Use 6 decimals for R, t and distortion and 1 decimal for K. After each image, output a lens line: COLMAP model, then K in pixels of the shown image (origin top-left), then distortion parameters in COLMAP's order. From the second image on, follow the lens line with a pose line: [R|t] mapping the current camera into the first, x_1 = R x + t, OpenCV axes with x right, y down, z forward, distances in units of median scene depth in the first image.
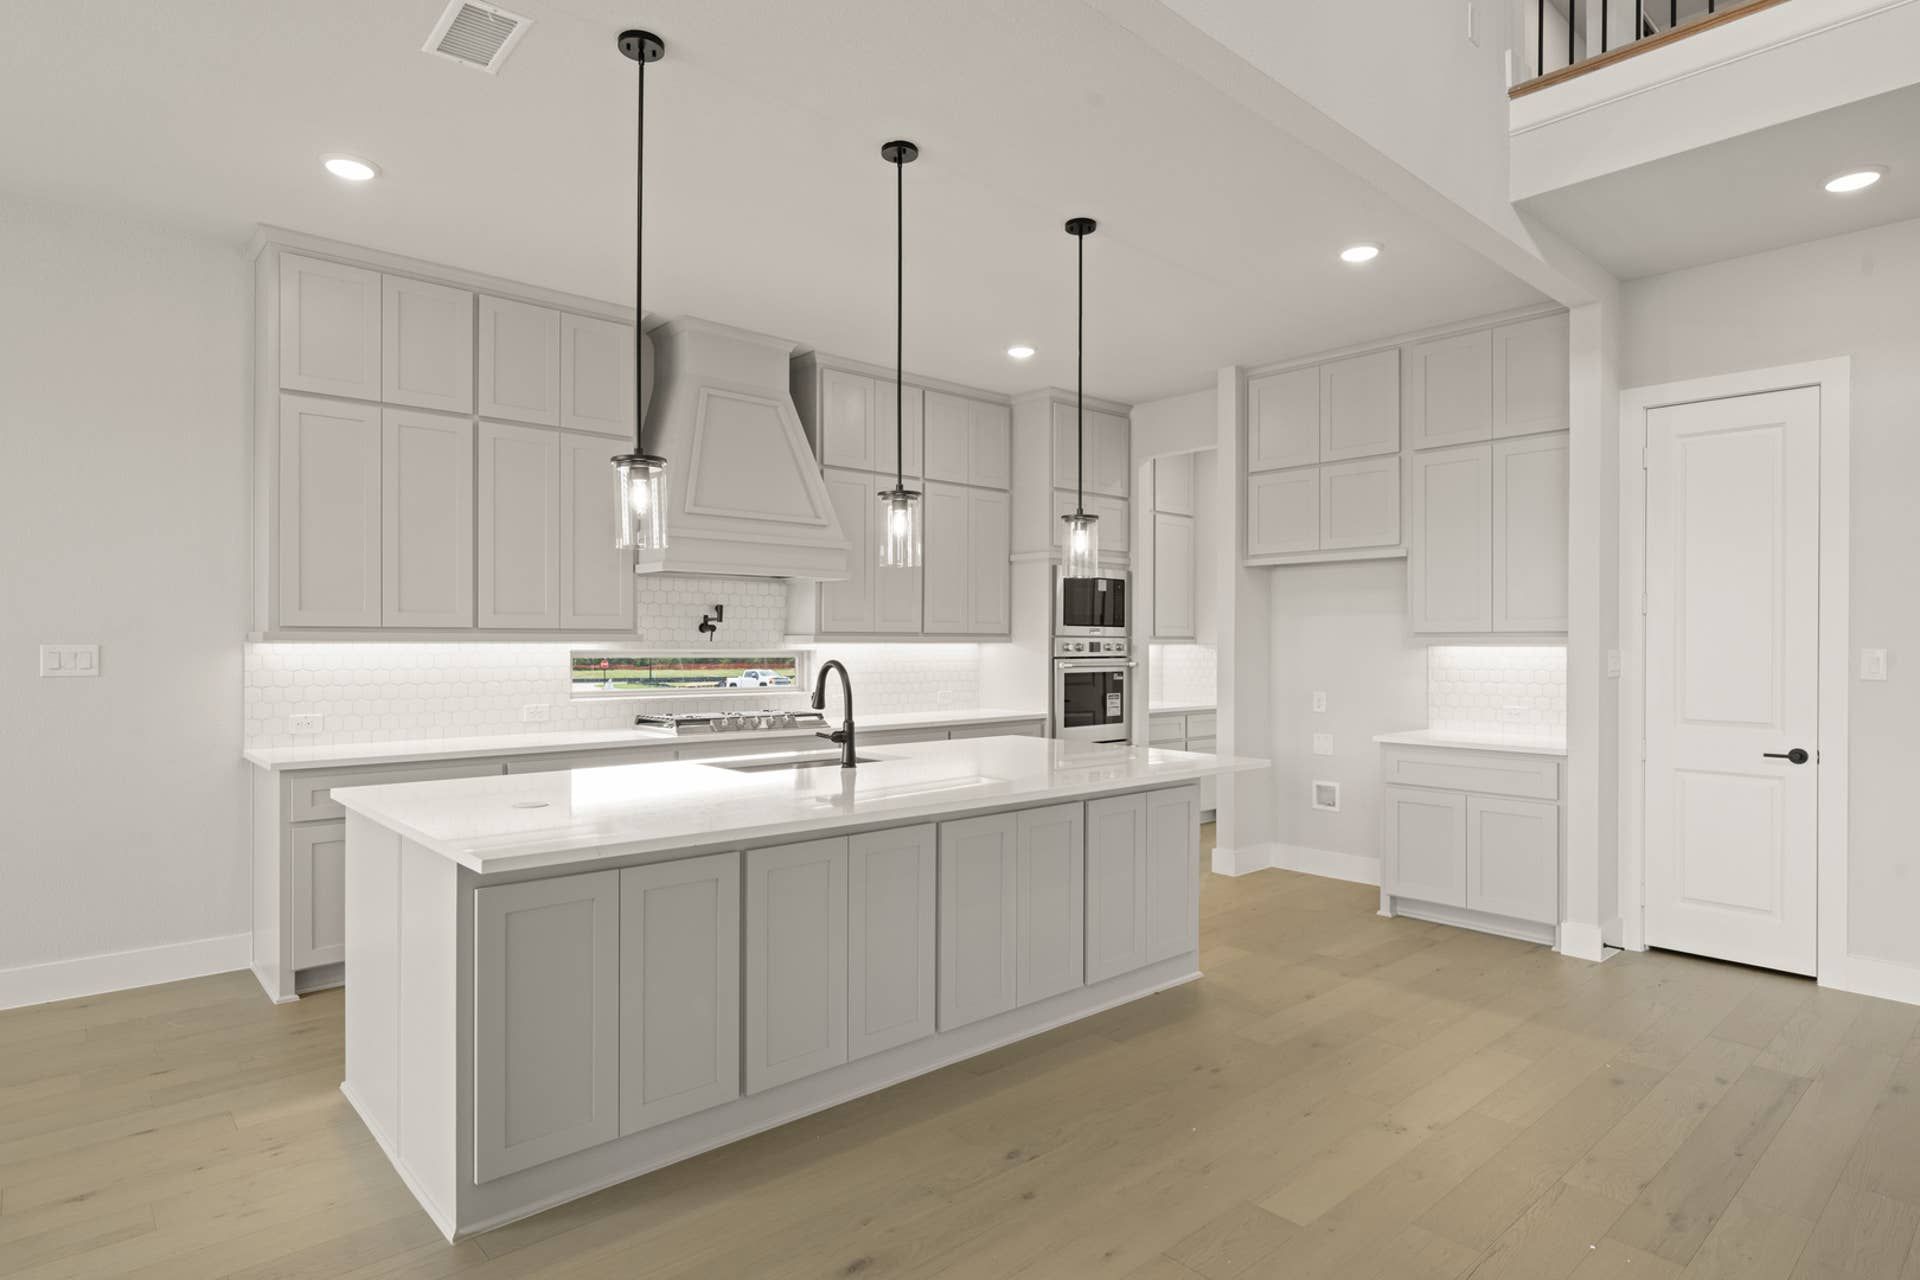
lens RADIAL K [[1037.6, 0, 965.3], [0, 1037.6, 642.2], [0, 0, 1]] dist [-0.002412, 0.000374]
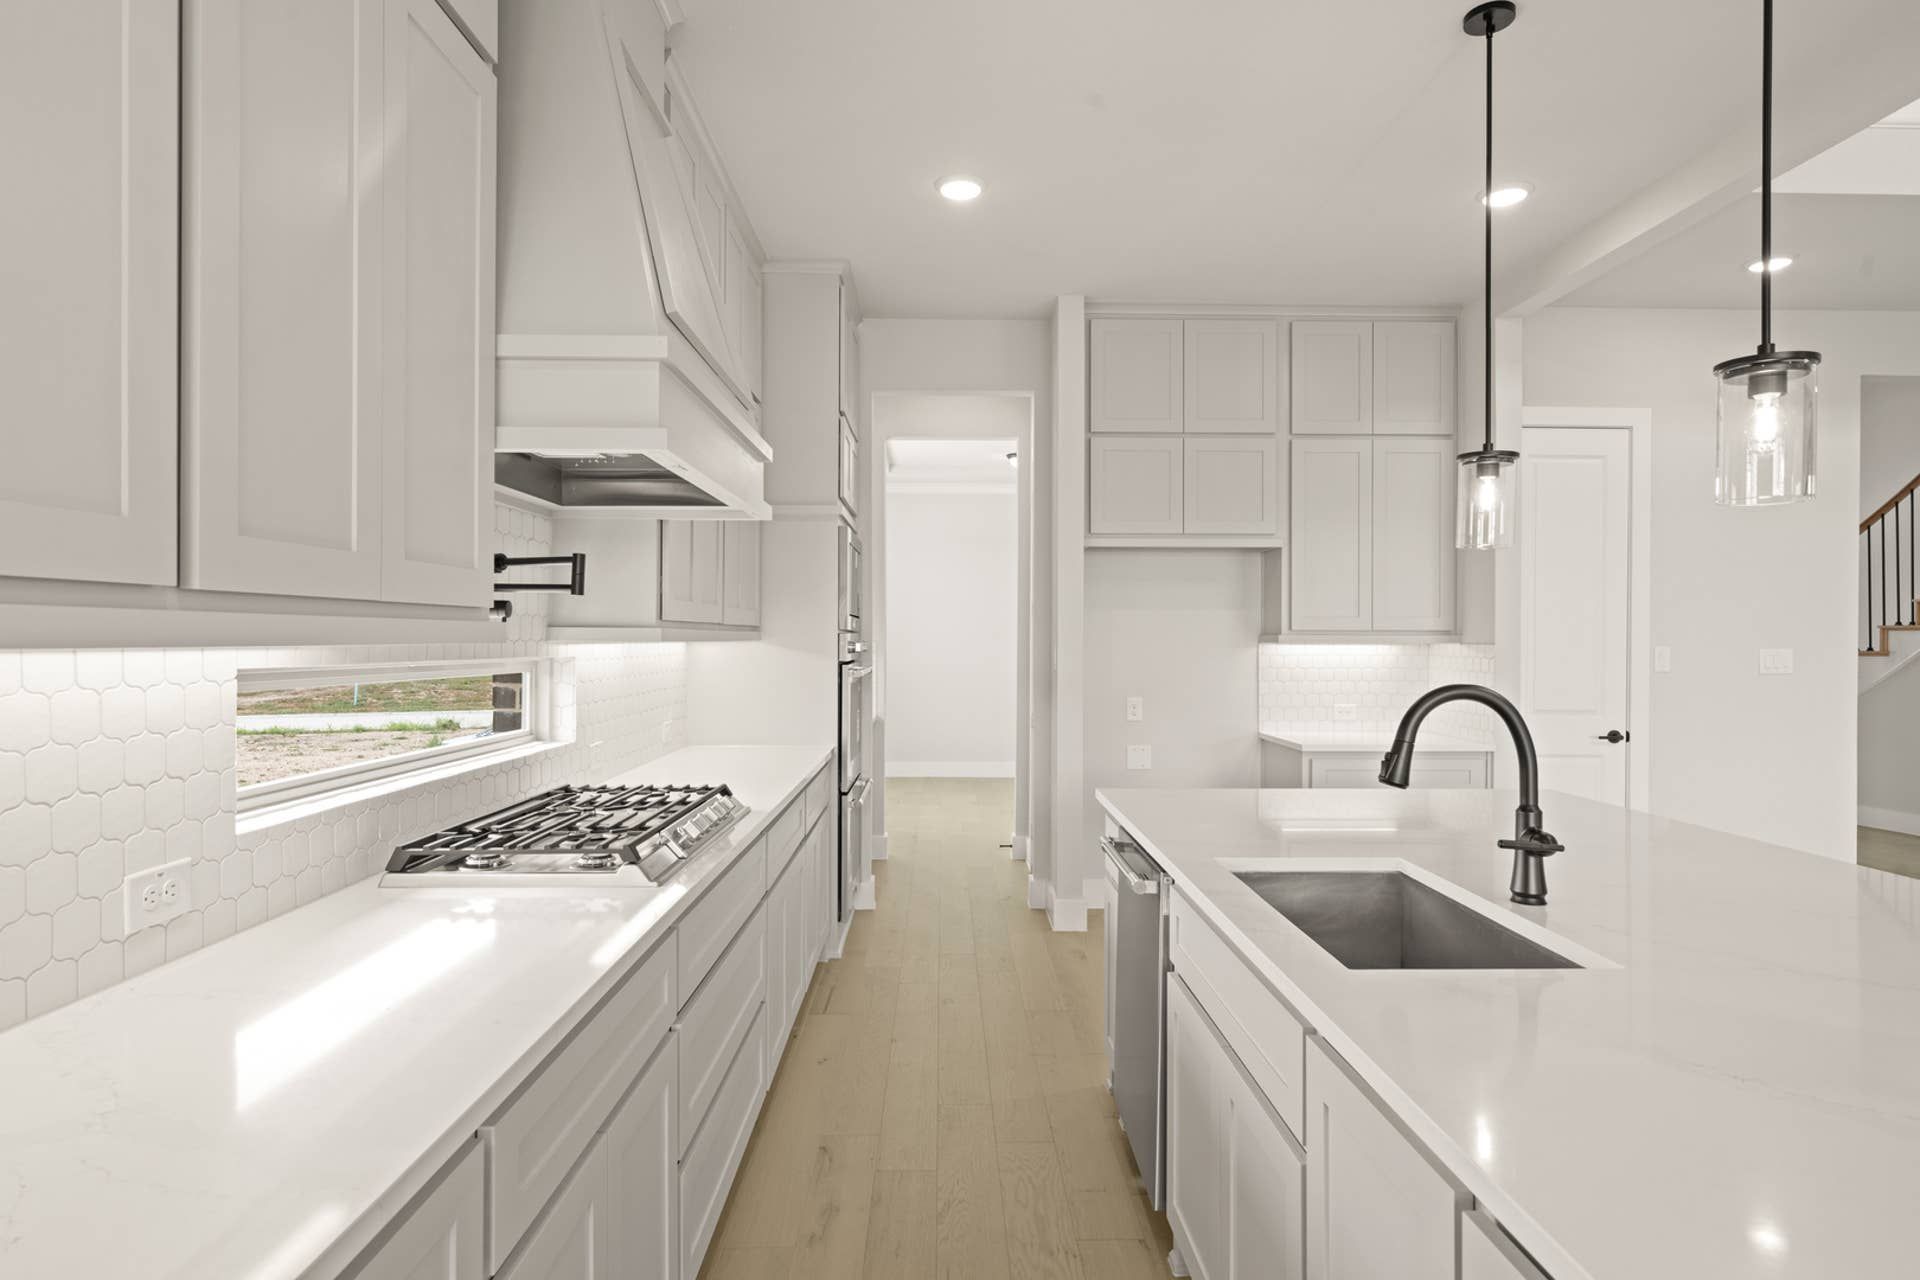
lens RADIAL K [[1029.1, 0, 960.0], [0, 1029.1, 640.0], [0, 0, 1]] dist [-0.001388, 0.000015]
pose [[0.657725, -0.000839, 0.753257, -0.442244], [-0.003387, 0.999986, 0.004072, -0.003225], [-0.753250, -0.005229, 0.657713, 0.599319]]
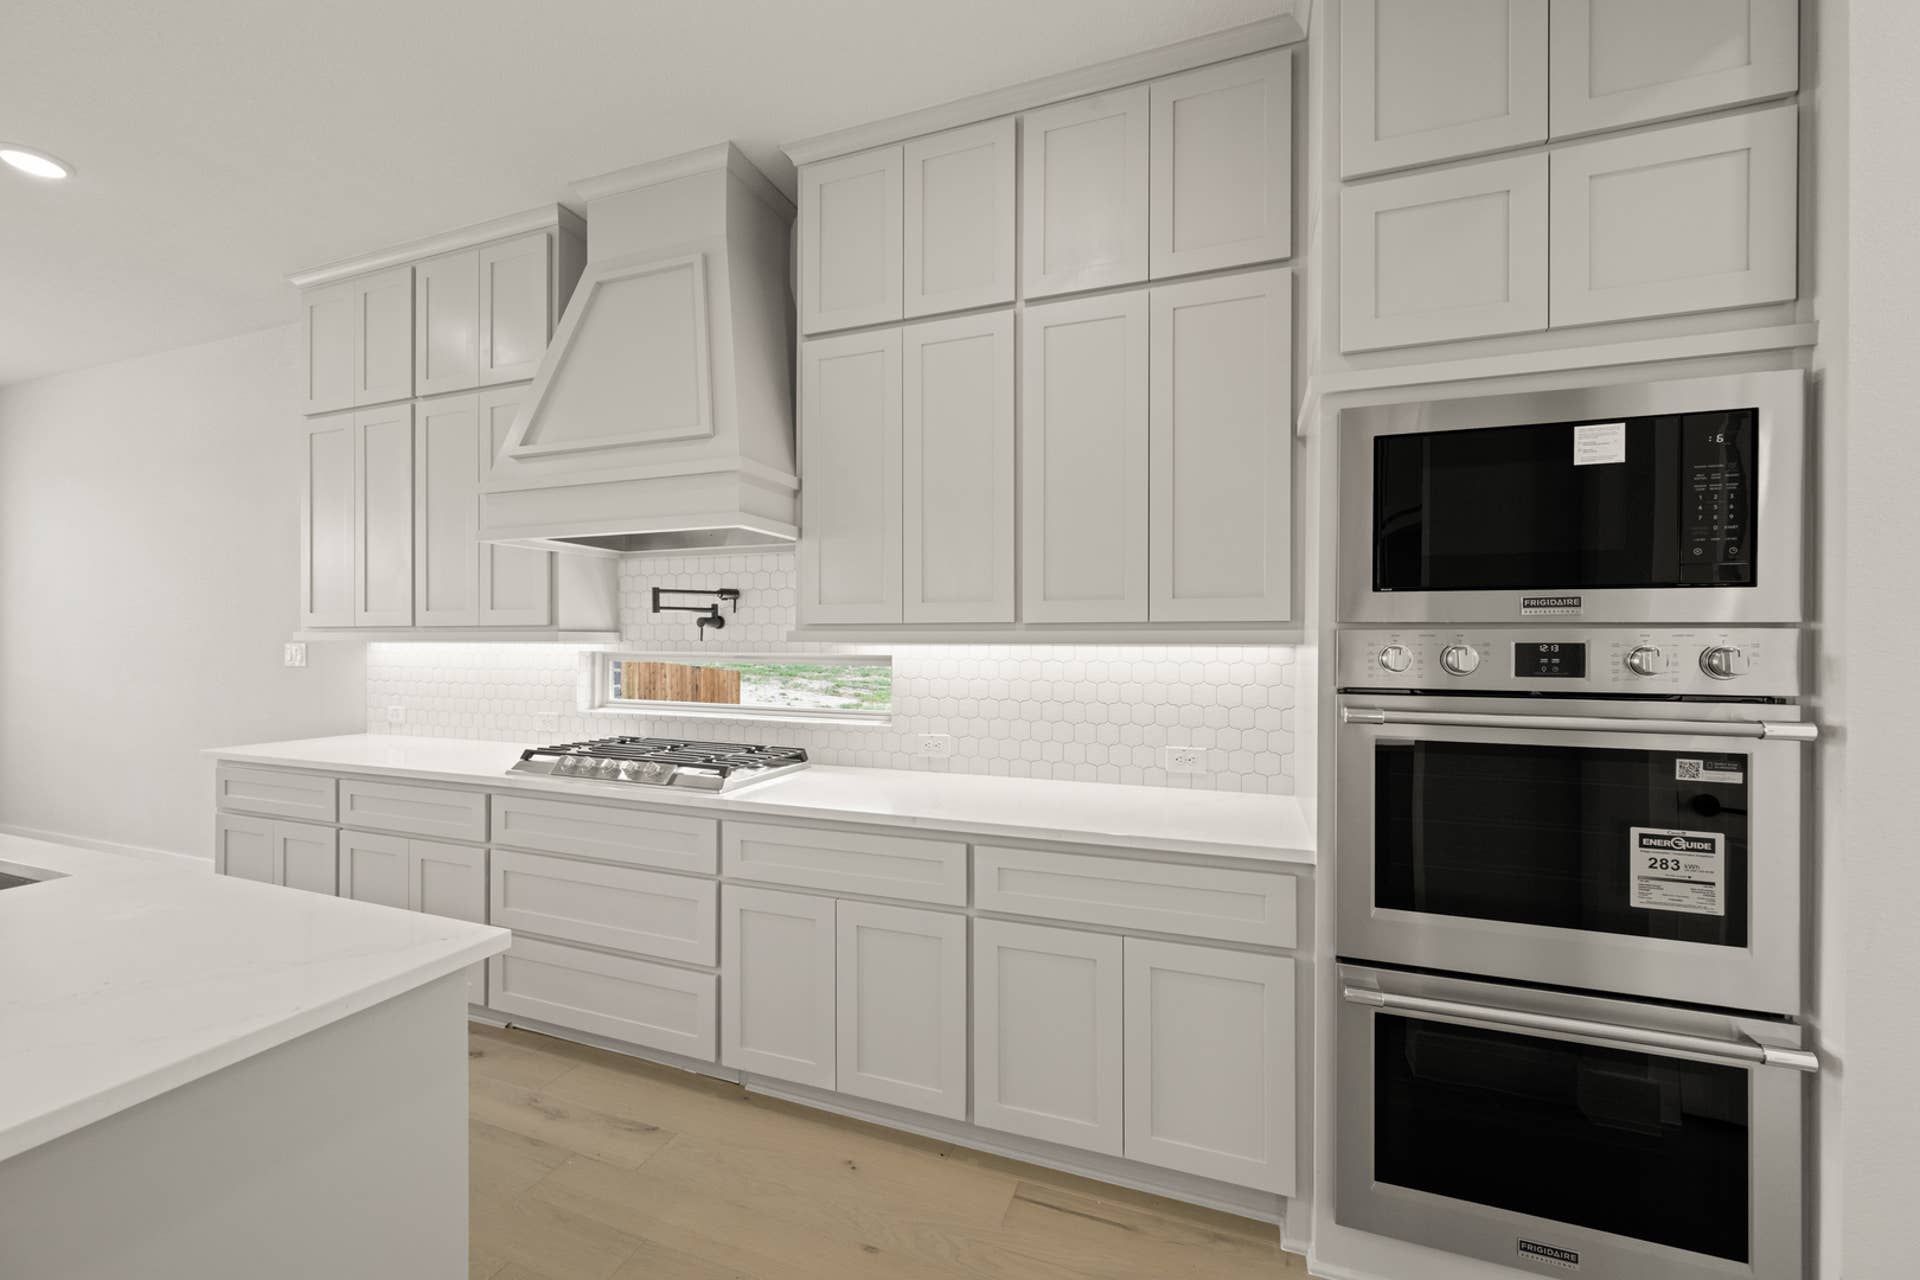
lens RADIAL K [[749.2, 0, 965.0], [0, 749.2, 643.3], [0, 0, 1]] dist [0.000314, 0.000000]
pose [[0.463487, 0.001759, -0.886102, 0.292400], [-0.001504, 0.999998, 0.001199, -0.000071], [0.886103, 0.000777, 0.463488, 0.937219]]
